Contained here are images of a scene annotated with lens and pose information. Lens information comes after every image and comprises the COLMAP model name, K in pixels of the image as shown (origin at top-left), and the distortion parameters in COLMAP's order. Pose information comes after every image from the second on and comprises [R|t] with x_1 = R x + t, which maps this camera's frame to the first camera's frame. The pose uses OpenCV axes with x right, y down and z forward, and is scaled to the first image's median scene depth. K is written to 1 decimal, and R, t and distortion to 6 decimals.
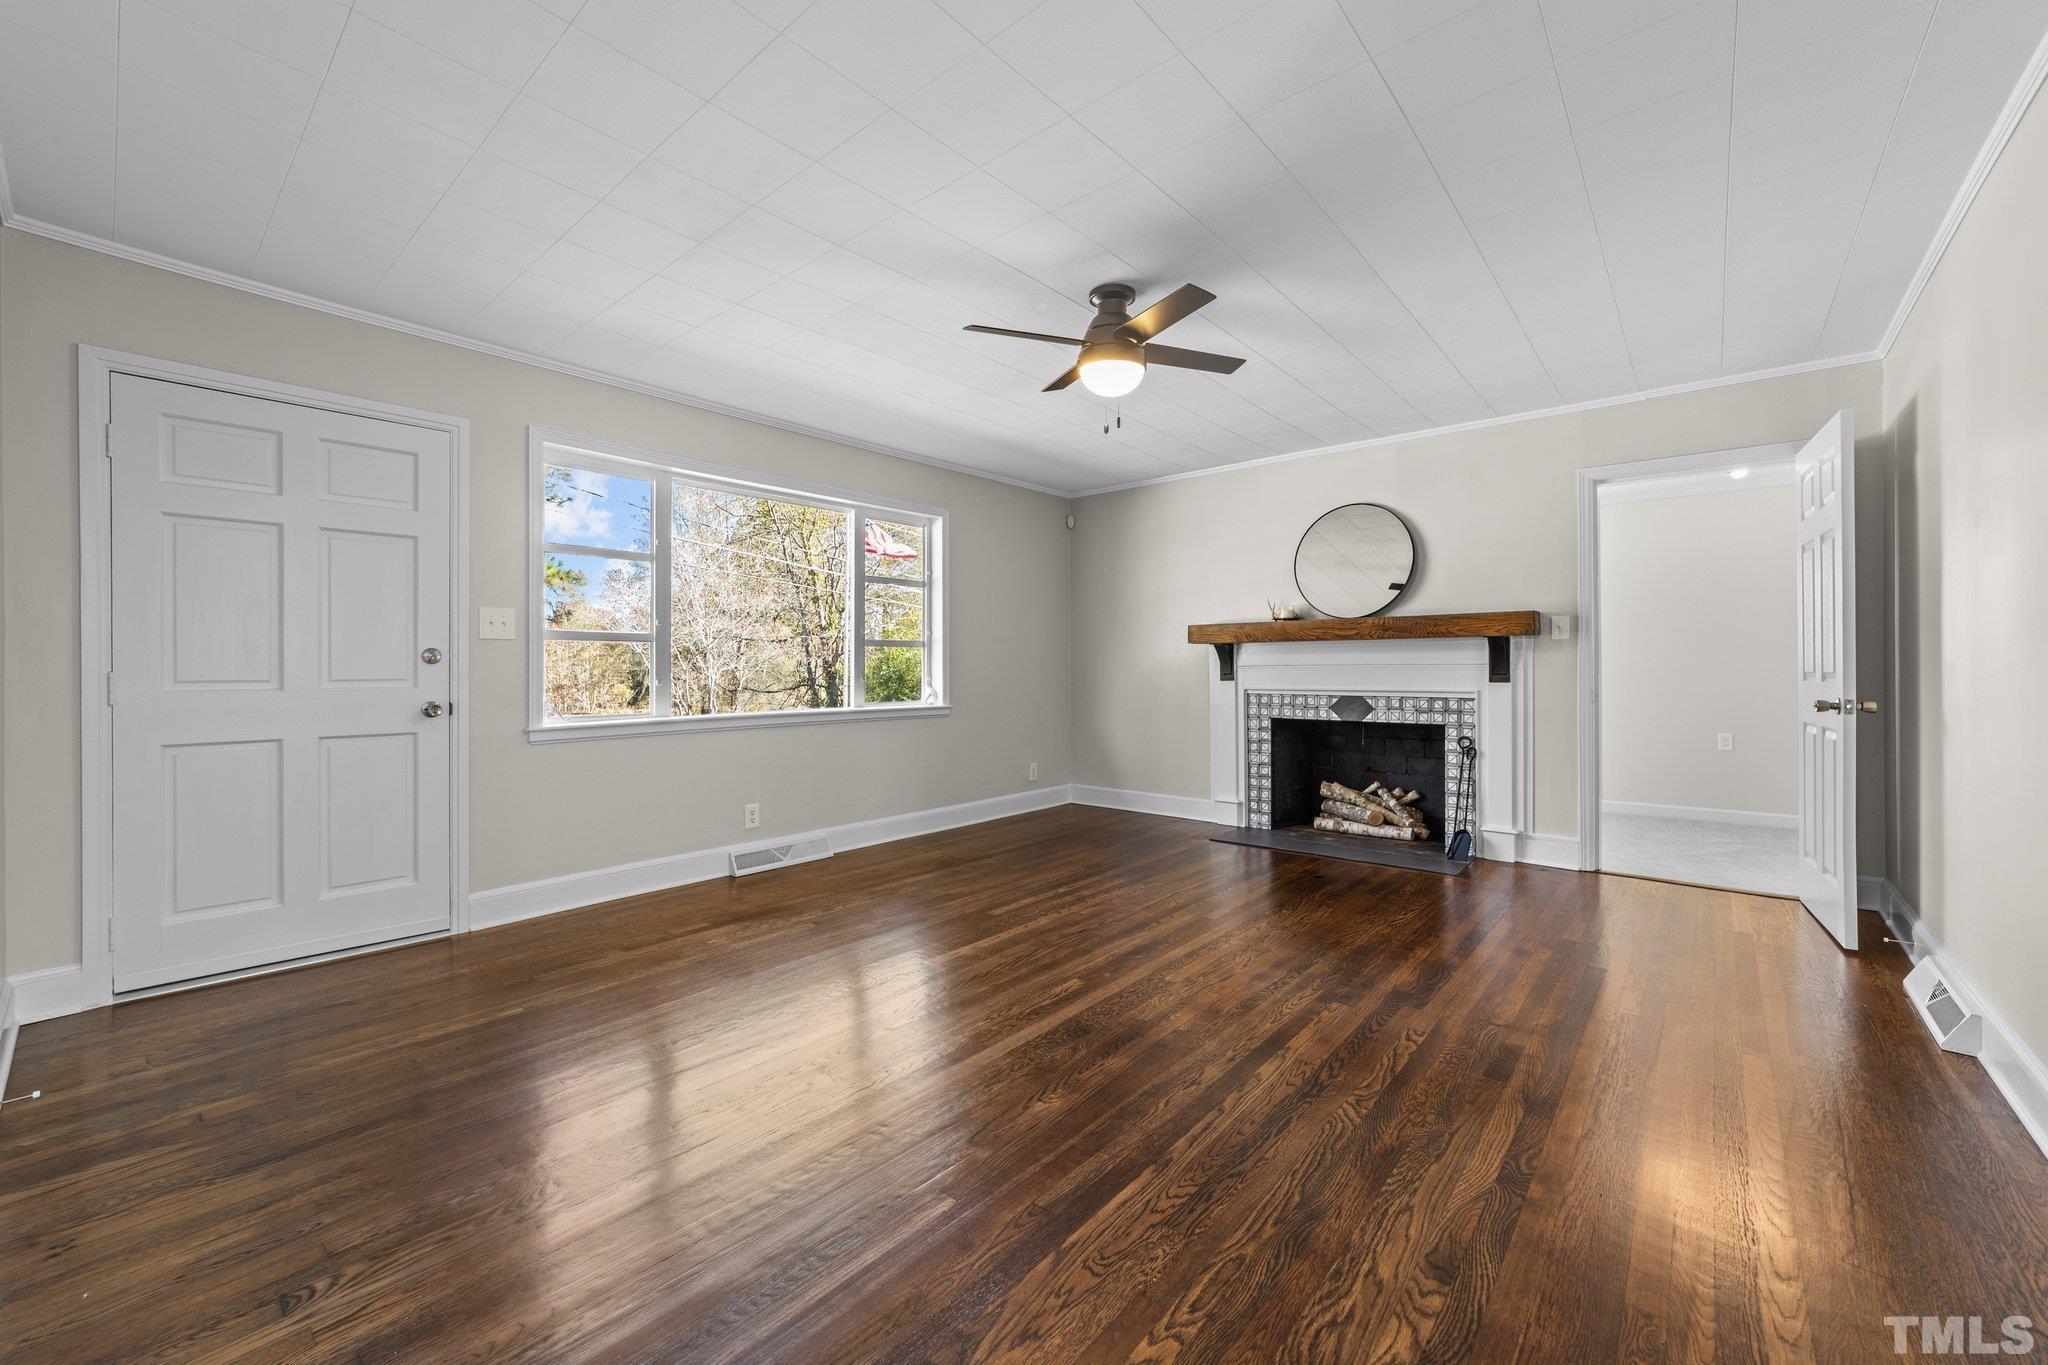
lens RADIAL K [[793.0, 0, 992.1], [0, 793.0, 672.5], [0, 0, 1]] dist [-0.010717, 0.003180]
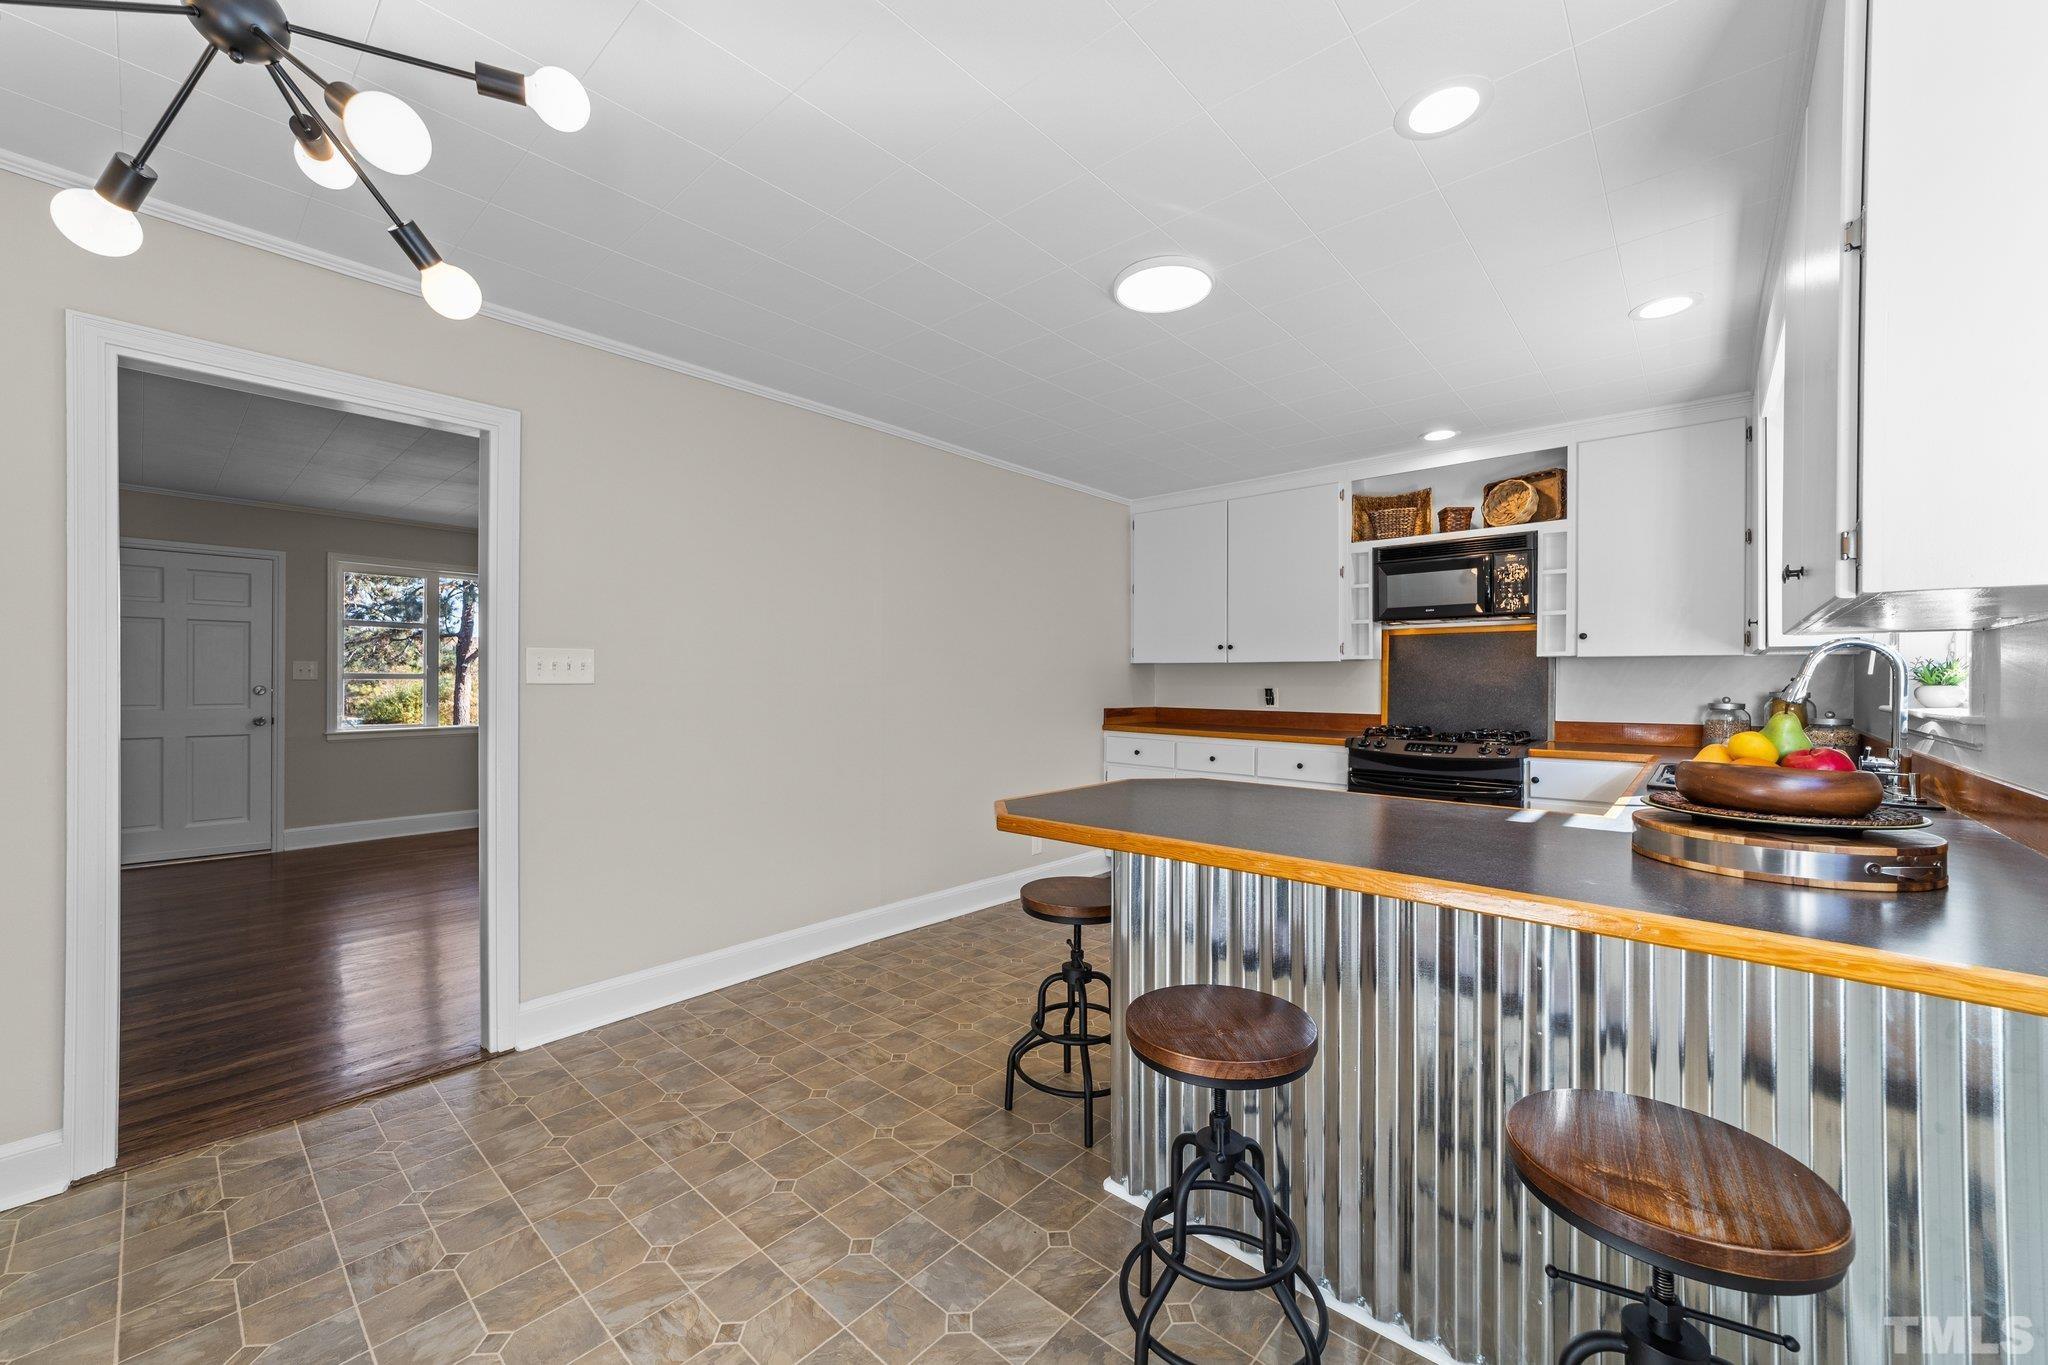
lens RADIAL K [[793.0, 0, 1015.1], [0, 793.0, 687.5], [0, 0, 1]] dist [-0.010717, 0.003180]
pose [[0.999982, -0.000749, -0.005935, 0.638049], [0.000778, 0.999988, 0.004788, -0.023120], [0.005931, -0.004792, 0.999971, -0.477805]]
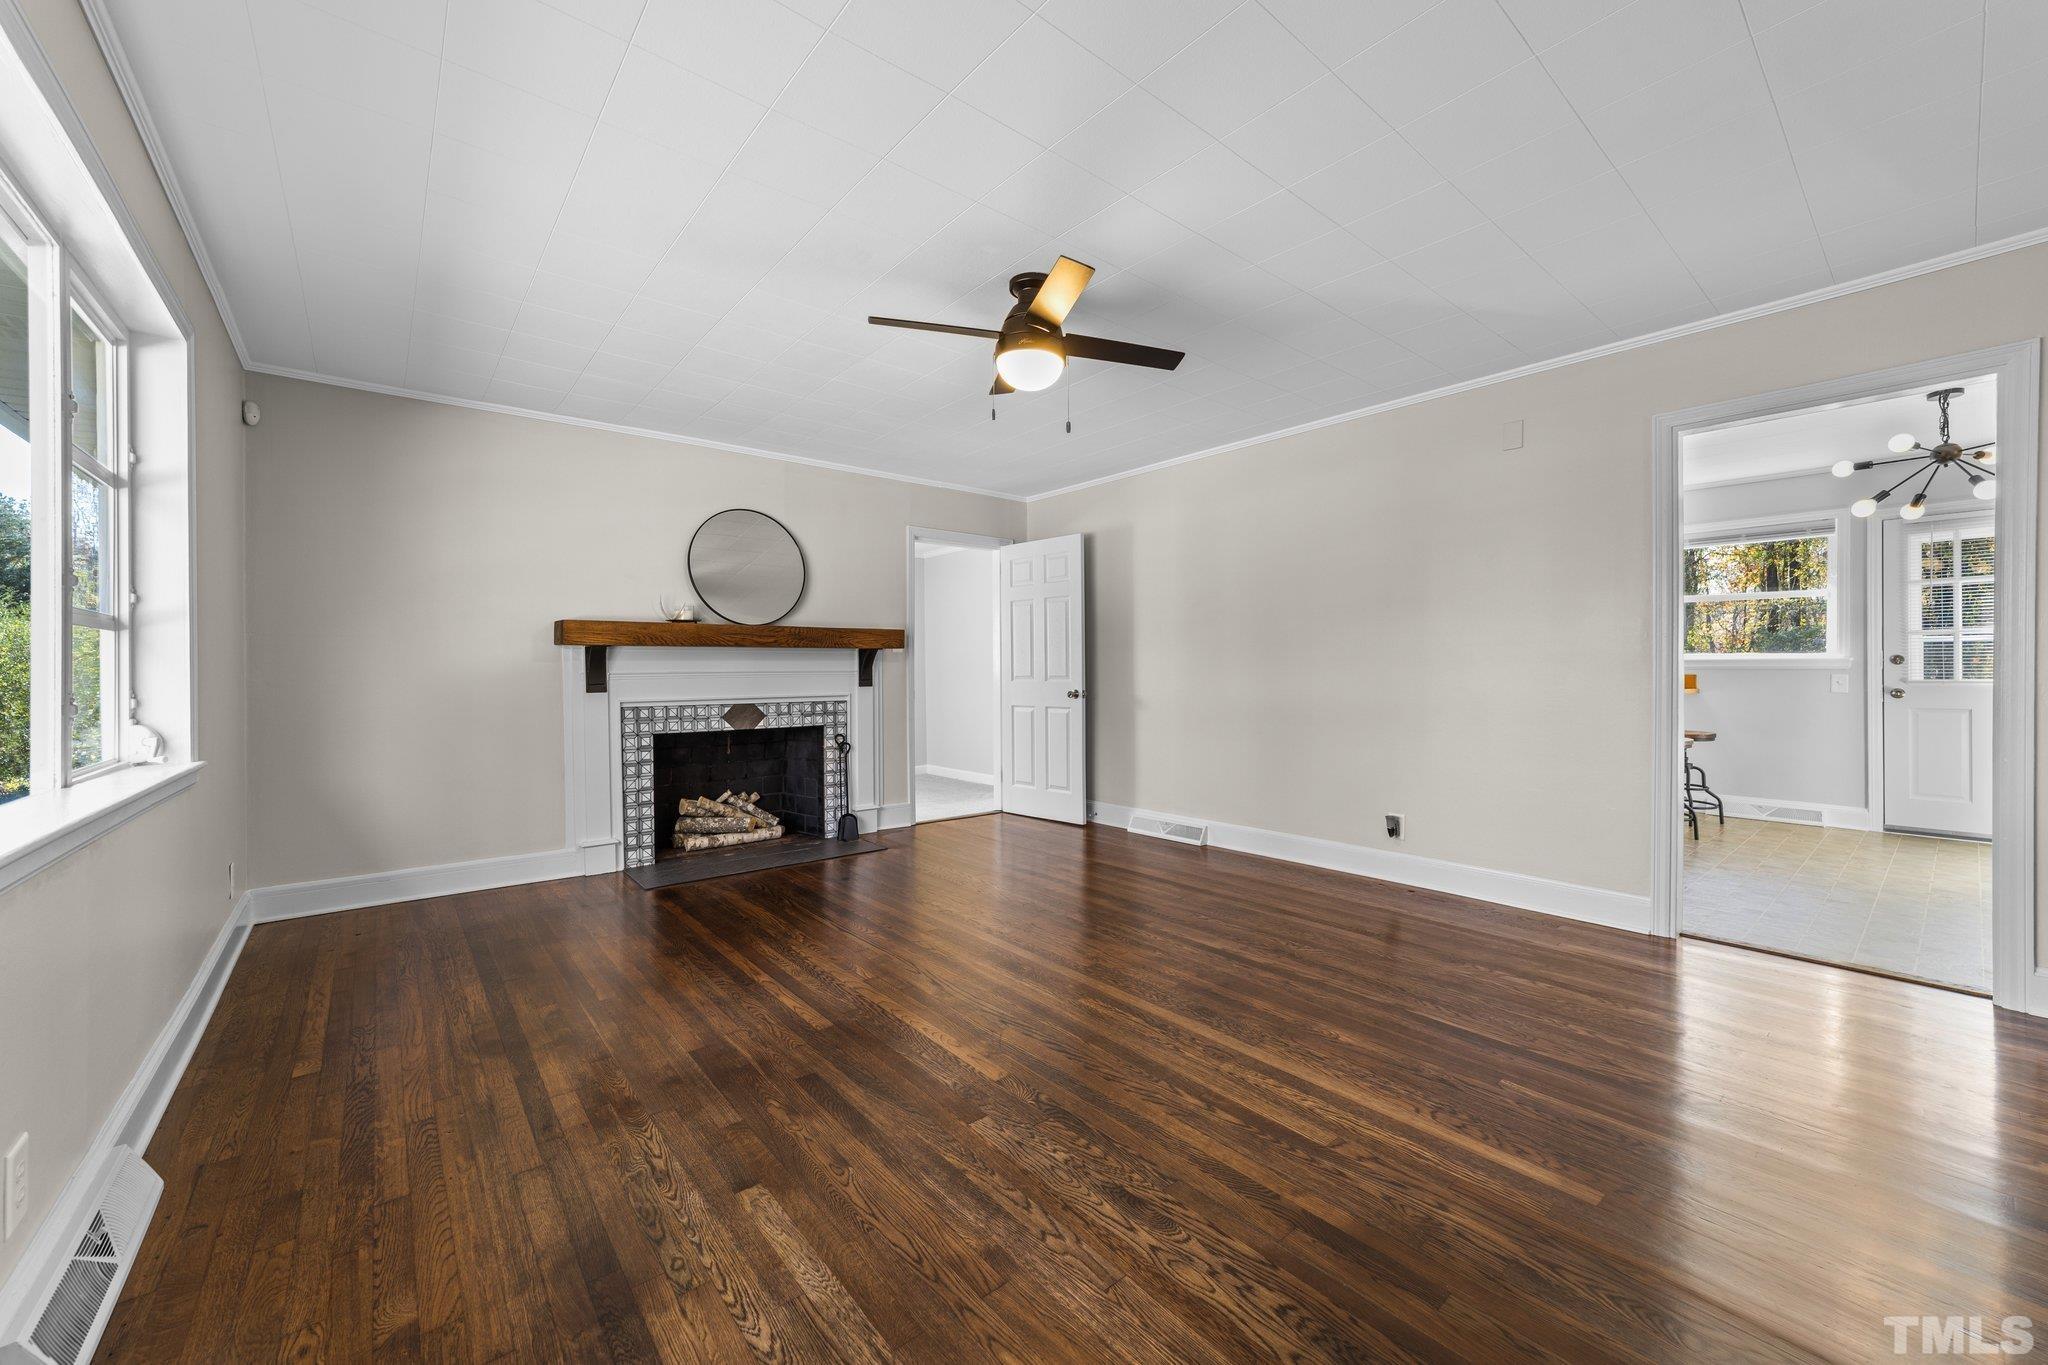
lens RADIAL K [[793.0, 0, 1012.7], [0, 793.0, 685.6], [0, 0, 1]] dist [-0.010717, 0.003180]
pose [[0.159163, -0.015048, 0.987138, -0.494949], [0.013813, 0.999820, 0.013015, -0.001732], [-0.987156, 0.011564, 0.159342, 0.545861]]
